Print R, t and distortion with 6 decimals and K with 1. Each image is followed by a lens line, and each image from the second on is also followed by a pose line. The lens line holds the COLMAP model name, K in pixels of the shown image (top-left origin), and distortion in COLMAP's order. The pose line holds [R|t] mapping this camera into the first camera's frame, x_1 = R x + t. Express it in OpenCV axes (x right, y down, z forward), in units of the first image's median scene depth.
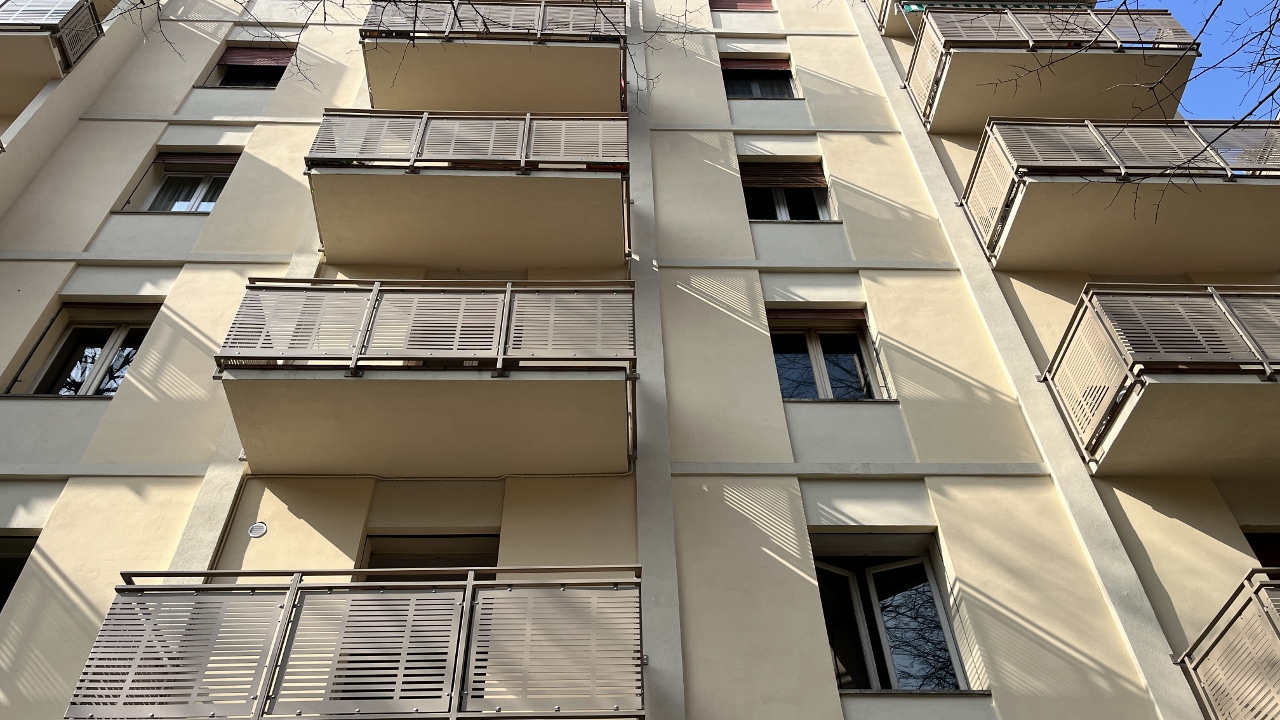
lens RADIAL K [[971.8, 0, 634.8], [0, 971.8, 353.2], [0, 0, 1]] dist [0.042111, -0.030292]
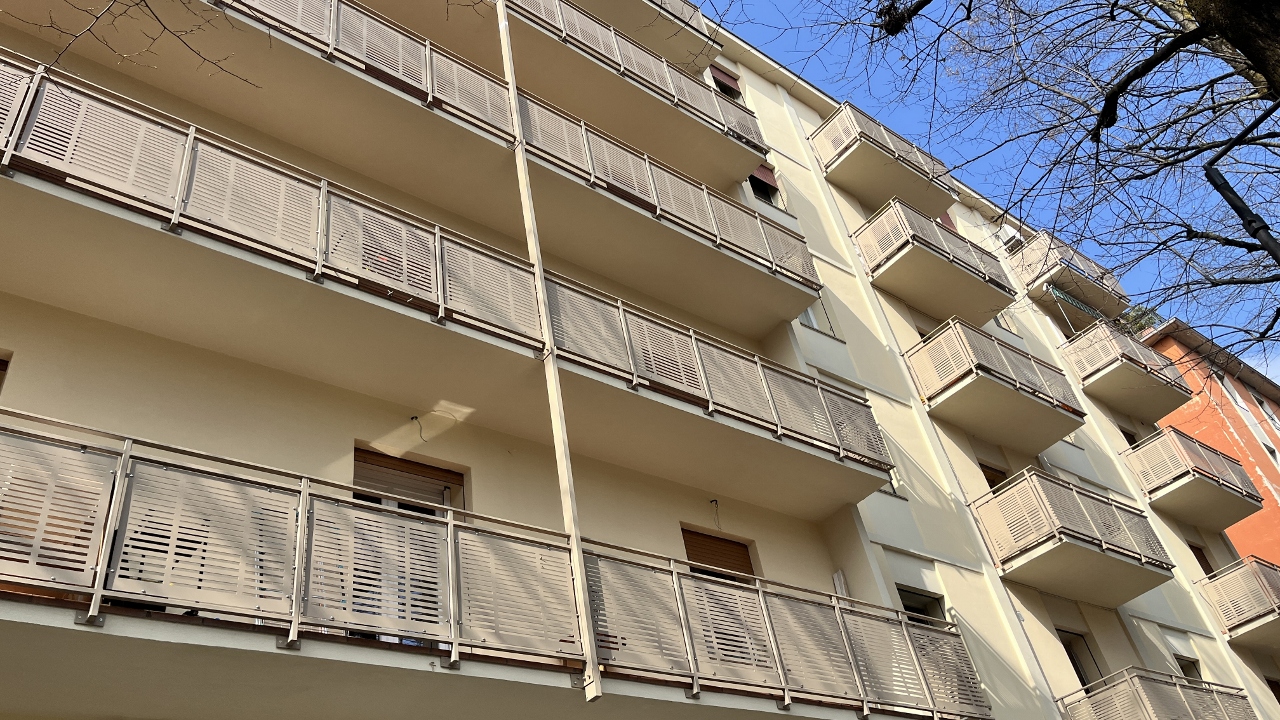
lens RADIAL K [[971.8, 0, 647.2], [0, 971.8, 355.5], [0, 0, 1]] dist [0.042111, -0.030292]
pose [[0.792332, 0.289172, 0.537205, -0.406546], [-0.334357, 0.942341, -0.014105, -0.002885], [-0.510309, -0.168443, 0.843334, -0.017387]]
